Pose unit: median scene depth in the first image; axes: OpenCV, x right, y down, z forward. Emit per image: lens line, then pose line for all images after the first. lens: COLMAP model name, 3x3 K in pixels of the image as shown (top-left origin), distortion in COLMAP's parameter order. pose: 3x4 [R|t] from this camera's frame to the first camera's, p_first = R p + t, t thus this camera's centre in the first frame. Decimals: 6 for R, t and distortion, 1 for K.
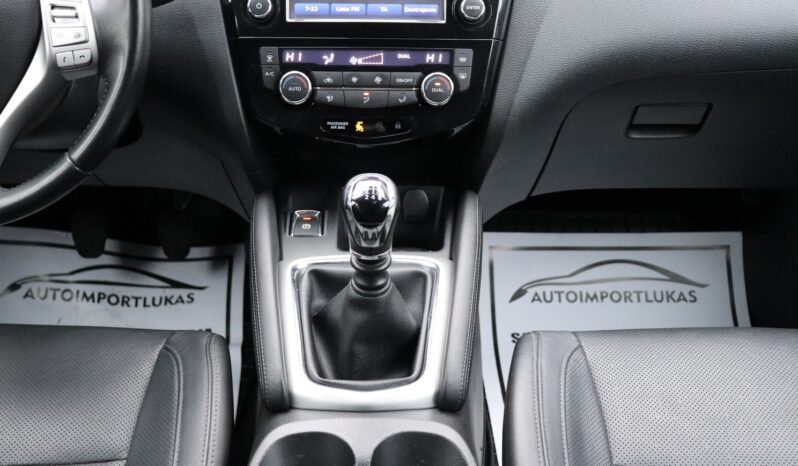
lens RADIAL K [[962.6, 0, 392.7], [0, 962.6, 239.8], [0, 0, 1]] dist [-0.011889, 0.000000]
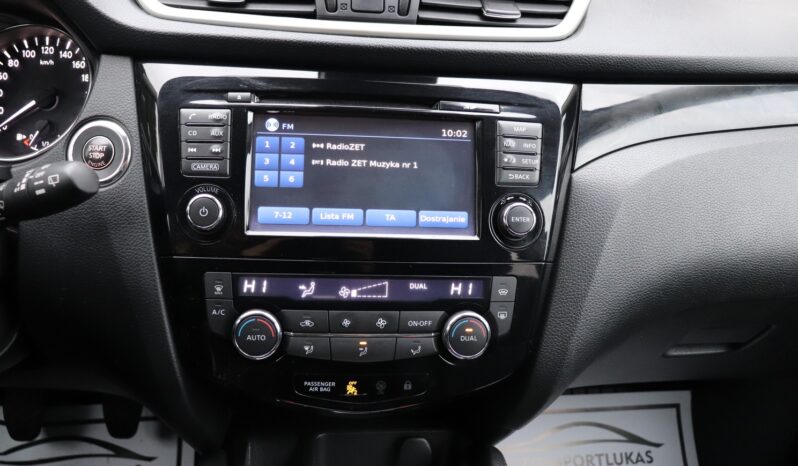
lens RADIAL K [[660.6, 0, 391.4], [0, 660.6, 227.7], [0, 0, 1]] dist [-0.175569, 0.146824]
pose [[0.993605, 0.015484, 0.111845, -0.060413], [-0.005637, 0.996120, -0.087827, -0.191373], [-0.112771, 0.086635, 0.989837, 0.536749]]
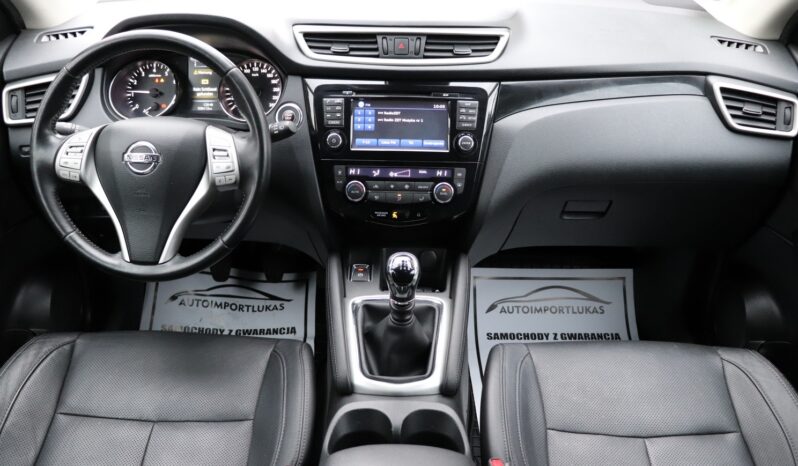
lens RADIAL K [[660.6, 0, 395.9], [0, 660.6, 238.3], [0, 0, 1]] dist [-0.175569, 0.146824]
pose [[0.999798, 0.013444, -0.014972, -0.015666], [-0.013562, 0.999877, -0.007839, -0.070484], [0.014865, 0.008040, 0.999857, -0.103605]]
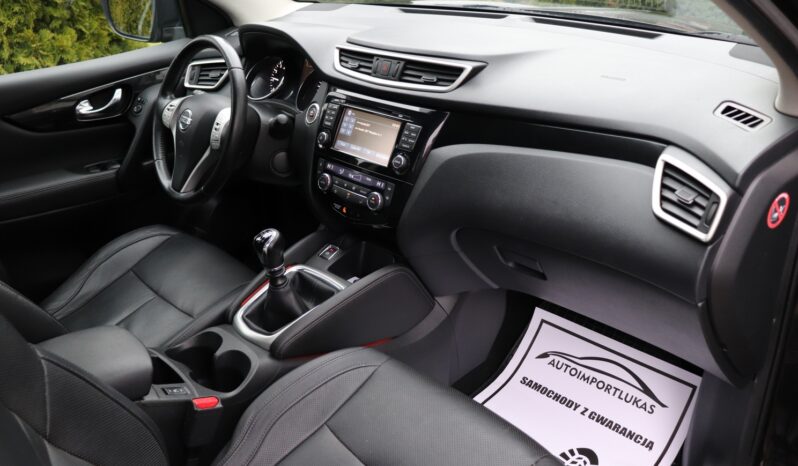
lens RADIAL K [[660.6, 0, 396.1], [0, 660.6, 257.2], [0, 0, 1]] dist [-0.175569, 0.146824]
pose [[0.691498, 0.310651, -0.652170, 0.909545], [-0.306771, 0.943642, 0.124220, -0.222972], [0.654005, 0.114169, 0.747826, 0.116893]]
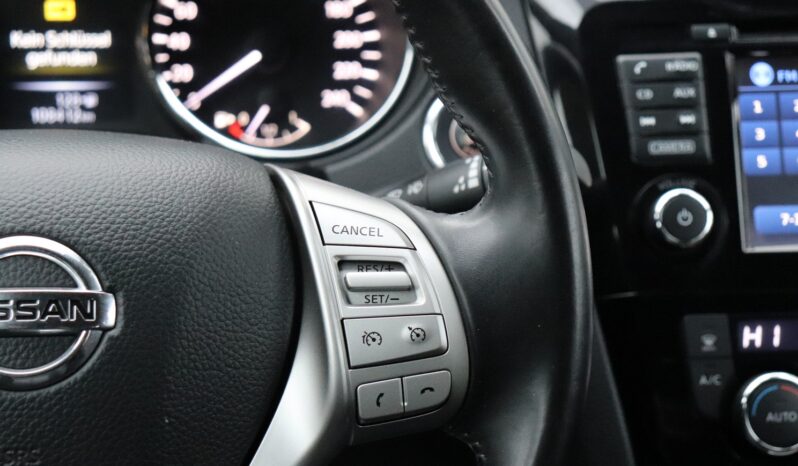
lens RADIAL K [[1868.1, 0, 396.6], [0, 1868.1, 235.4], [0, 0, 1]] dist [0.337159, 0.000000]
pose [[0.991280, -0.032135, 0.127793, -0.358688], [0.052760, 0.985471, -0.161444, -0.110666], [-0.120748, 0.166778, 0.978573, 0.222879]]
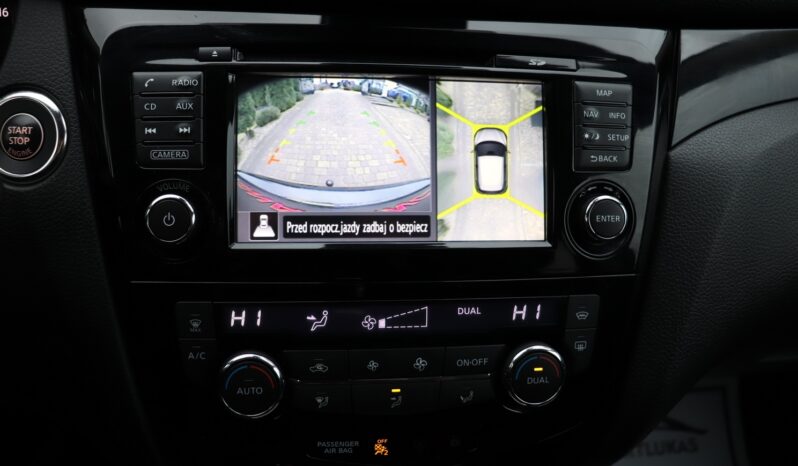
lens RADIAL K [[660.6, 0, 395.0], [0, 660.6, 229.6], [0, 0, 1]] dist [-0.175569, 0.146824]
pose [[0.993253, -0.009493, 0.115581, -0.066037], [0.010134, 0.999936, -0.004966, -0.232366], [-0.115527, 0.006104, 0.993286, 0.665498]]
